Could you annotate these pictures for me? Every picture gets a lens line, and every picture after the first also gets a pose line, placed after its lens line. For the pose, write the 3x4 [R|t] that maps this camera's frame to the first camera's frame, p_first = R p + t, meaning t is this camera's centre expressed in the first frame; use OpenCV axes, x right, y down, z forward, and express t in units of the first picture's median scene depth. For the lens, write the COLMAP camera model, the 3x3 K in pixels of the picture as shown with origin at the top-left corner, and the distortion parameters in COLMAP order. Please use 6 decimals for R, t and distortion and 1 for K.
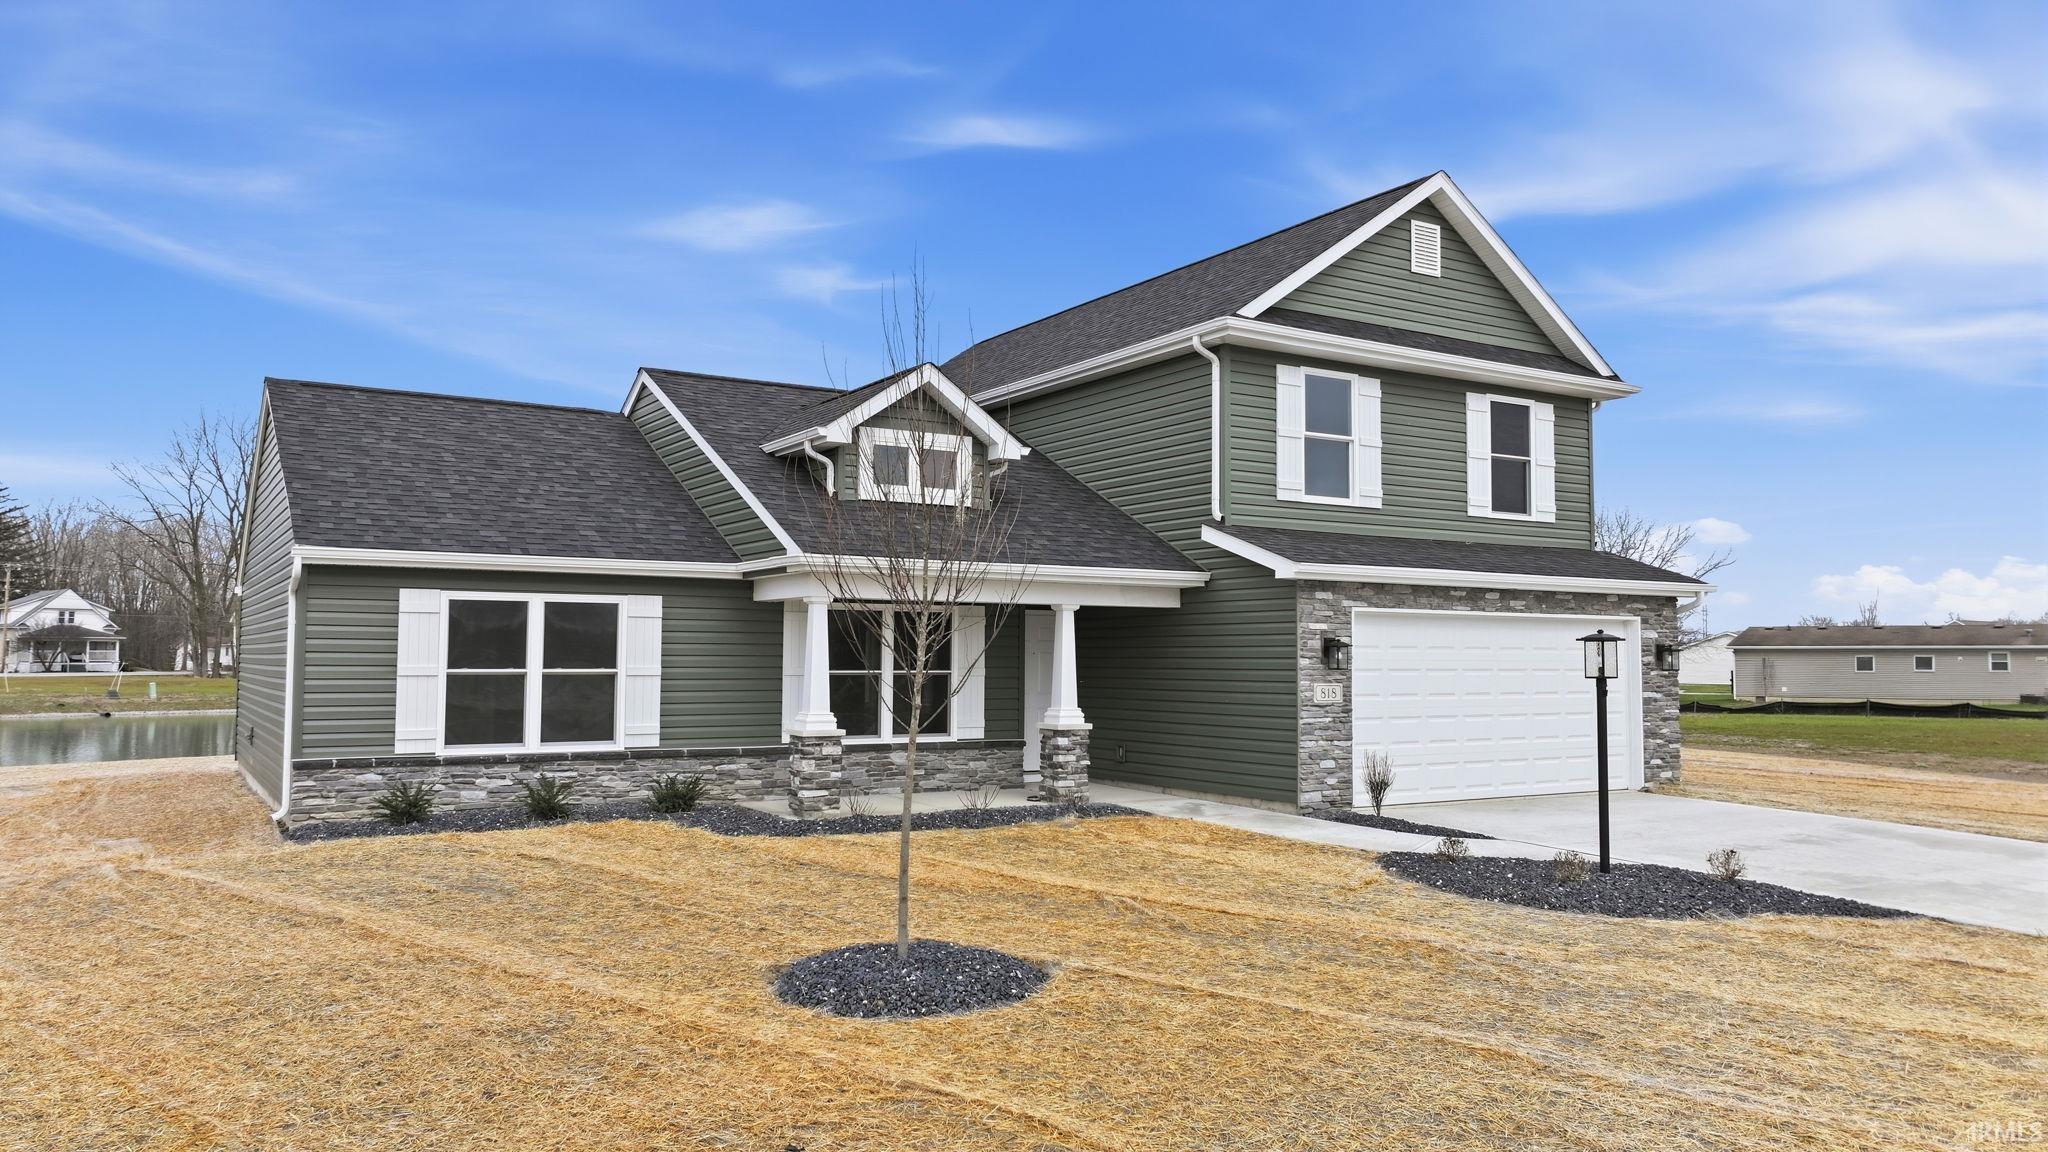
lens RADIAL K [[1455.4, 0, 1027.1], [0, 1455.4, 568.1], [0, 0, 1]] dist [0.035602, -0.000062]
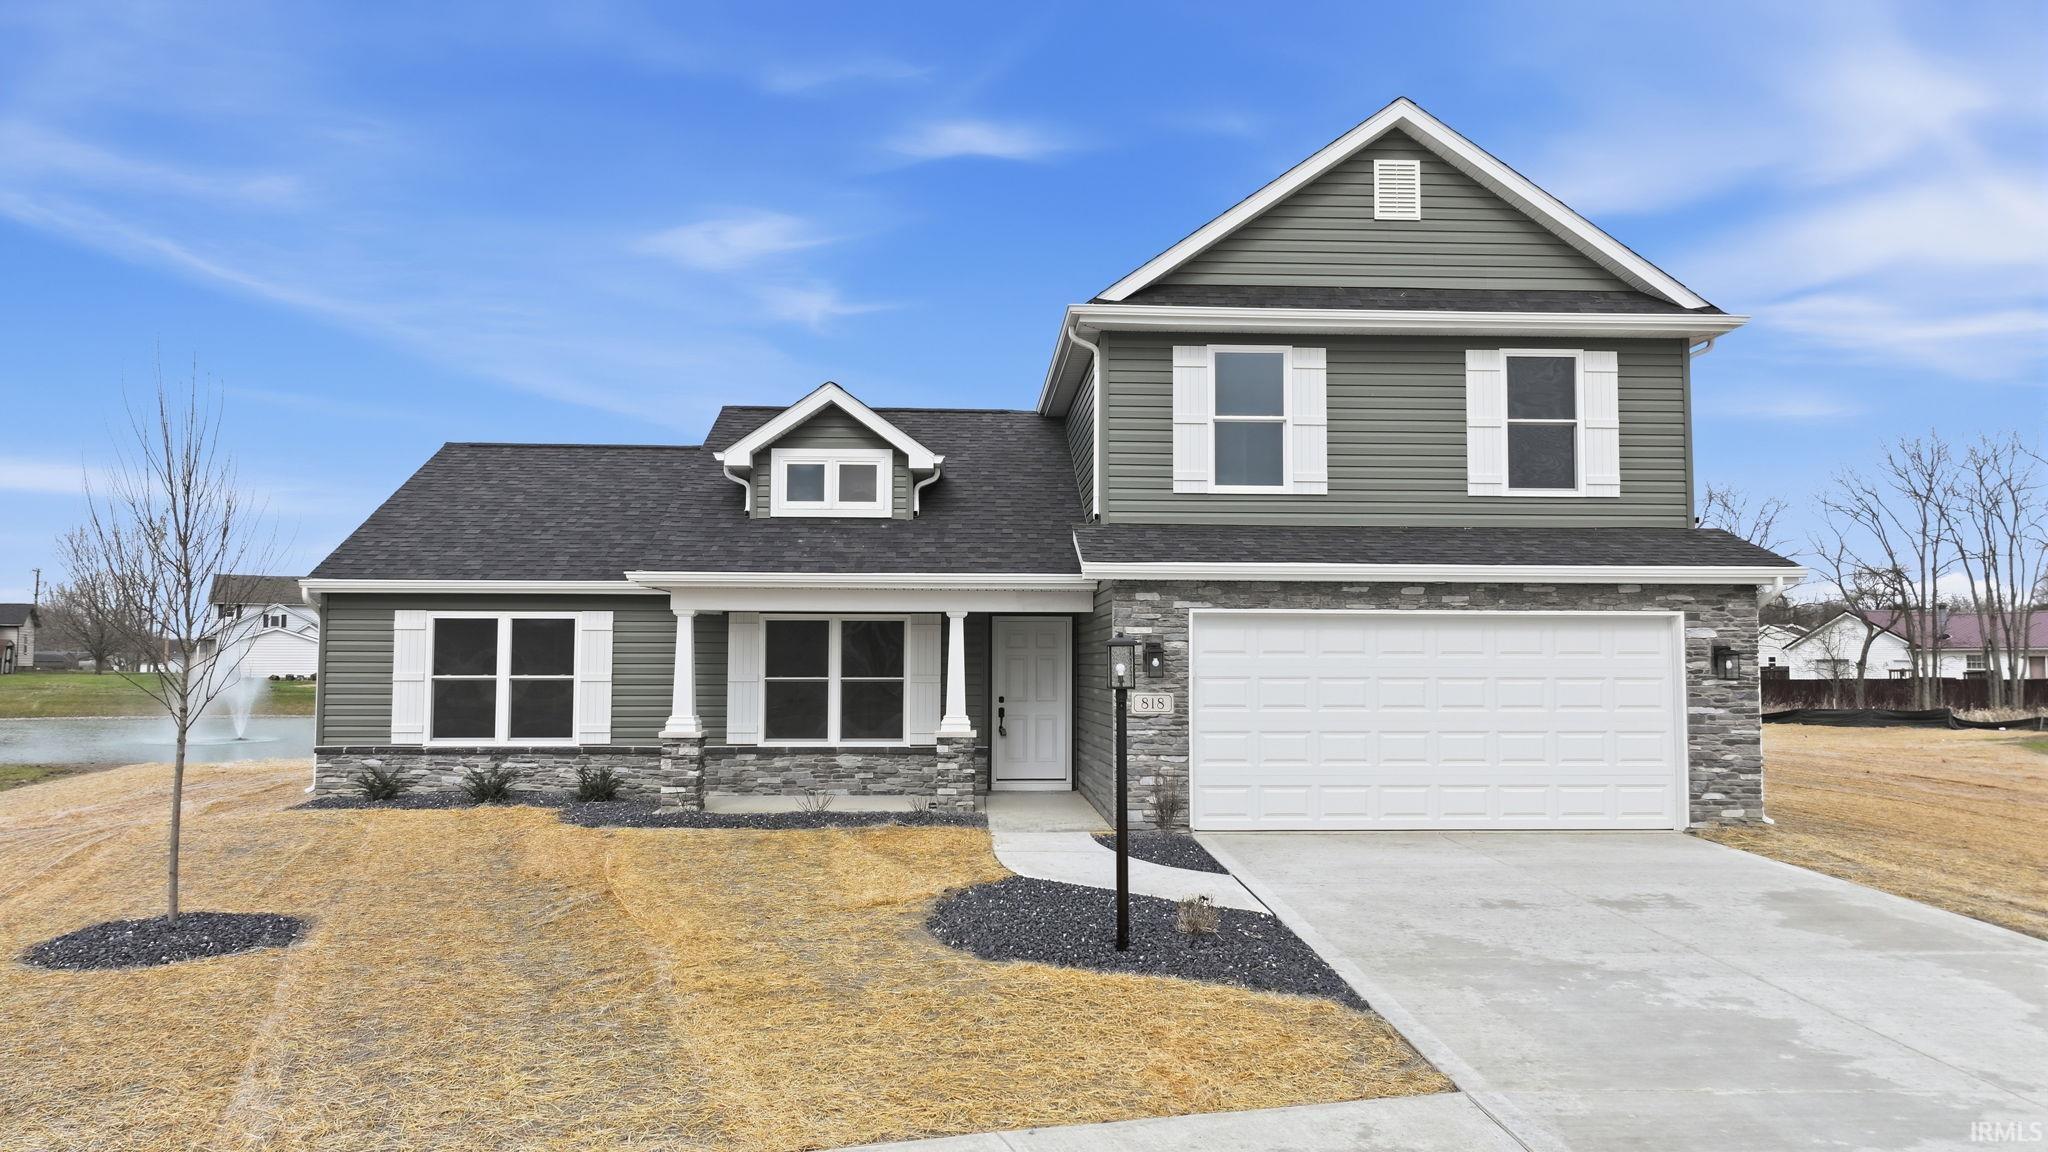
lens RADIAL K [[1455.4, 0, 1027.2], [0, 1455.4, 575.7], [0, 0, 1]] dist [0.035602, -0.000062]
pose [[0.875636, -0.030627, -0.482000, 0.536316], [0.031876, 0.999476, -0.005600, 0.007661], [0.481919, -0.010460, 0.876153, 0.149679]]
